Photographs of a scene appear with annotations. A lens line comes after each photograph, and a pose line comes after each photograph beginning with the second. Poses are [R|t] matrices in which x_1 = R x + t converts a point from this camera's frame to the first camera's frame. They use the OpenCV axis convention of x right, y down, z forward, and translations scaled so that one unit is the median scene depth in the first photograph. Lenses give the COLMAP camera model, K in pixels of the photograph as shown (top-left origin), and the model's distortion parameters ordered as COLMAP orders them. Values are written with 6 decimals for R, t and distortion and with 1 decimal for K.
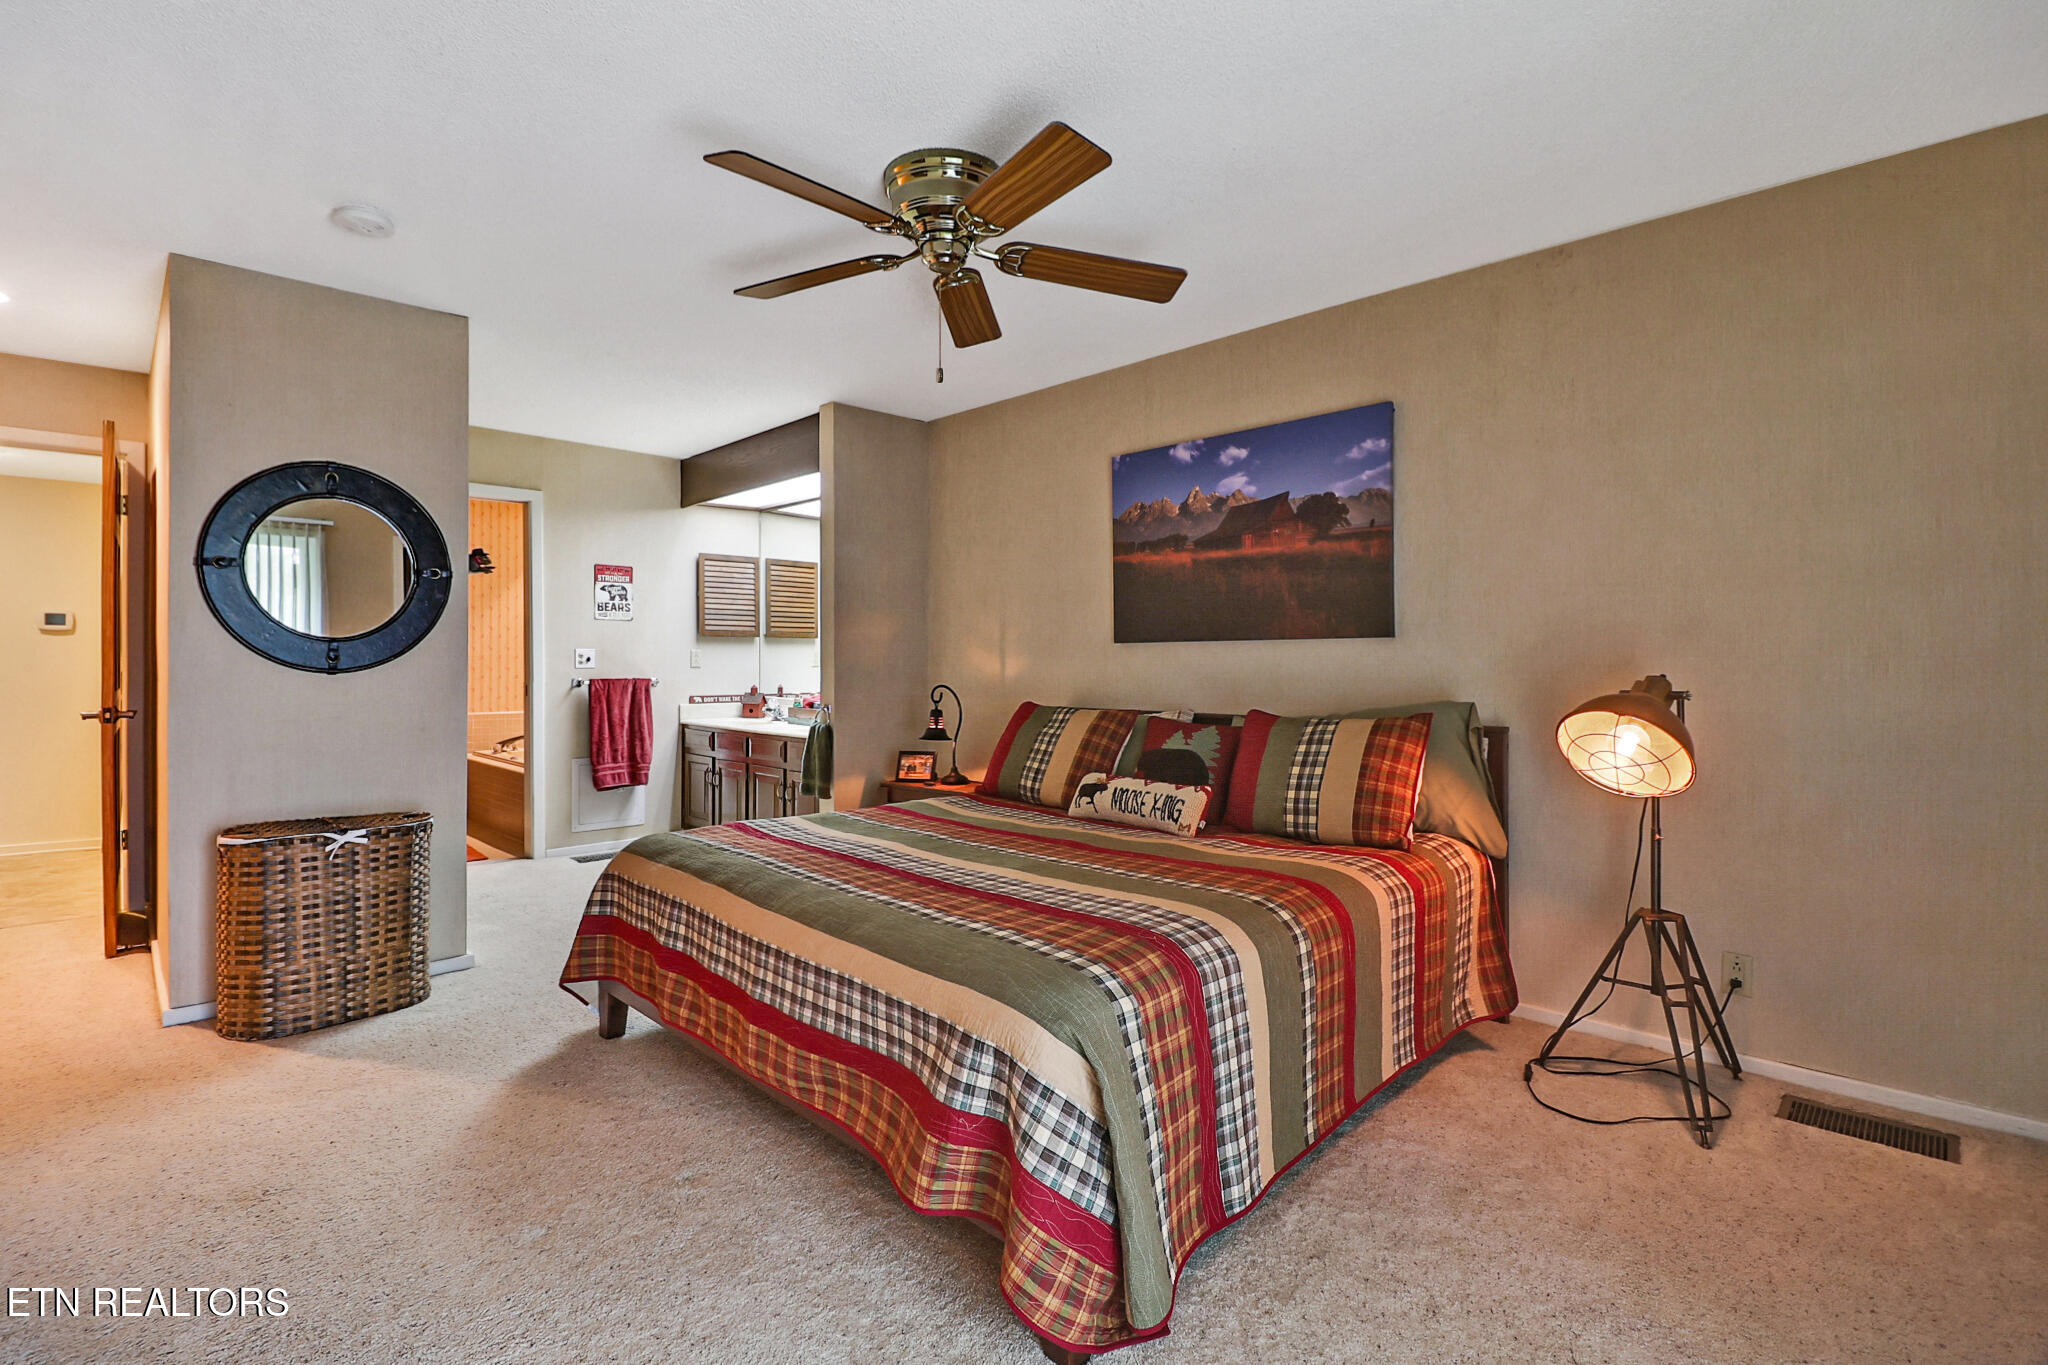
lens RADIAL K [[943.2, 0, 1011.9], [0, 943.2, 656.4], [0, 0, 1]] dist [0.000660, -0.012643]
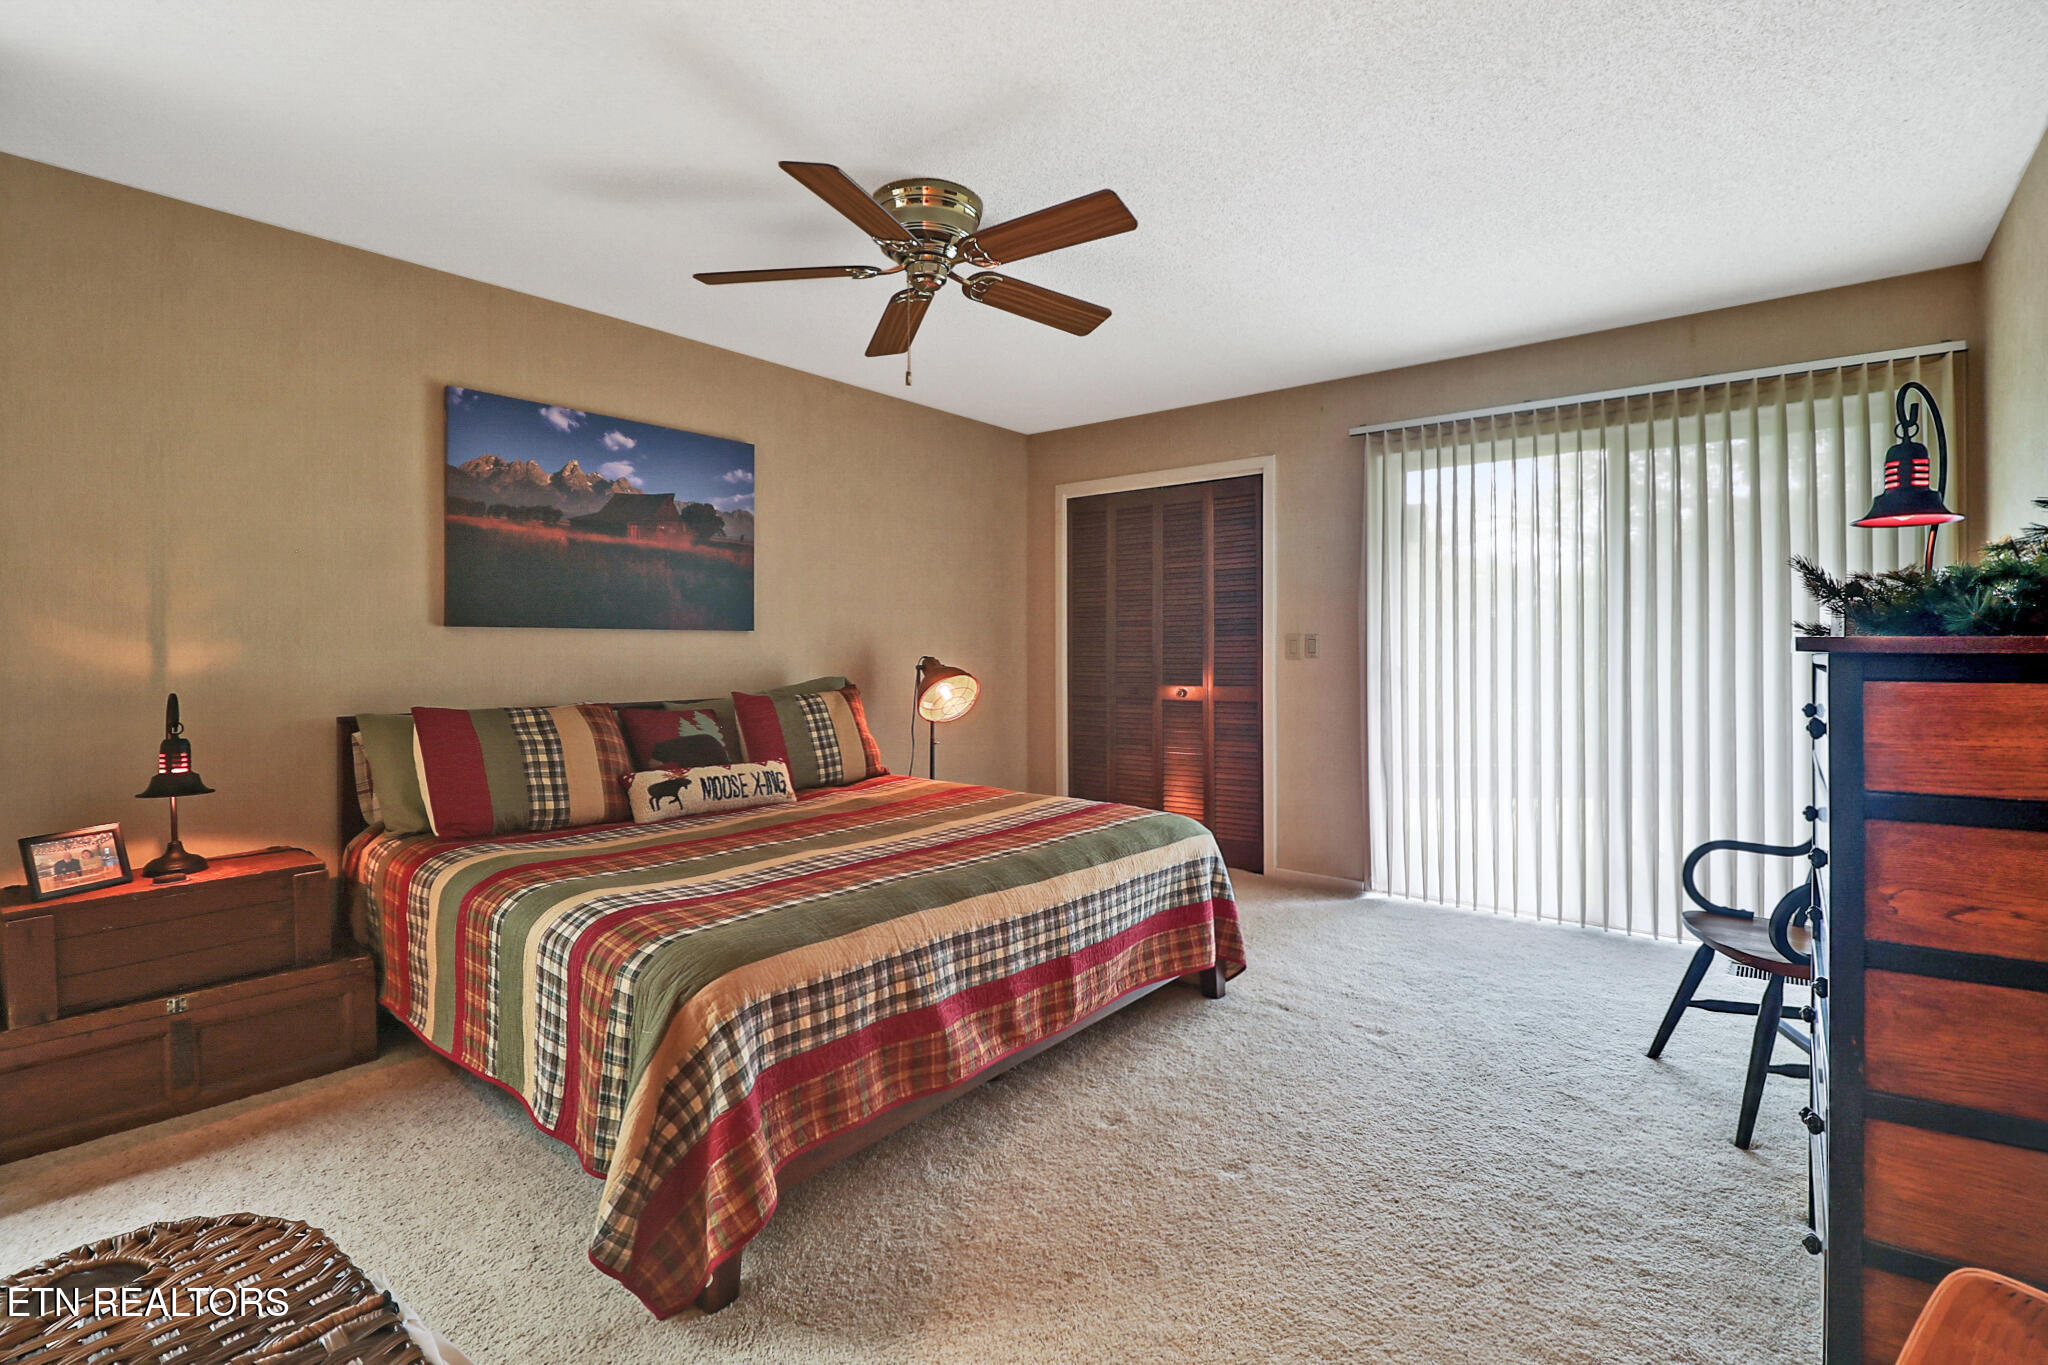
lens RADIAL K [[943.2, 0, 1011.9], [0, 943.2, 656.4], [0, 0, 1]] dist [0.000660, -0.012643]
pose [[-0.109721, -0.013214, 0.993875, -0.814430], [-0.010016, 0.999876, 0.012188, -0.003488], [-0.993912, -0.008617, -0.109840, 0.709600]]
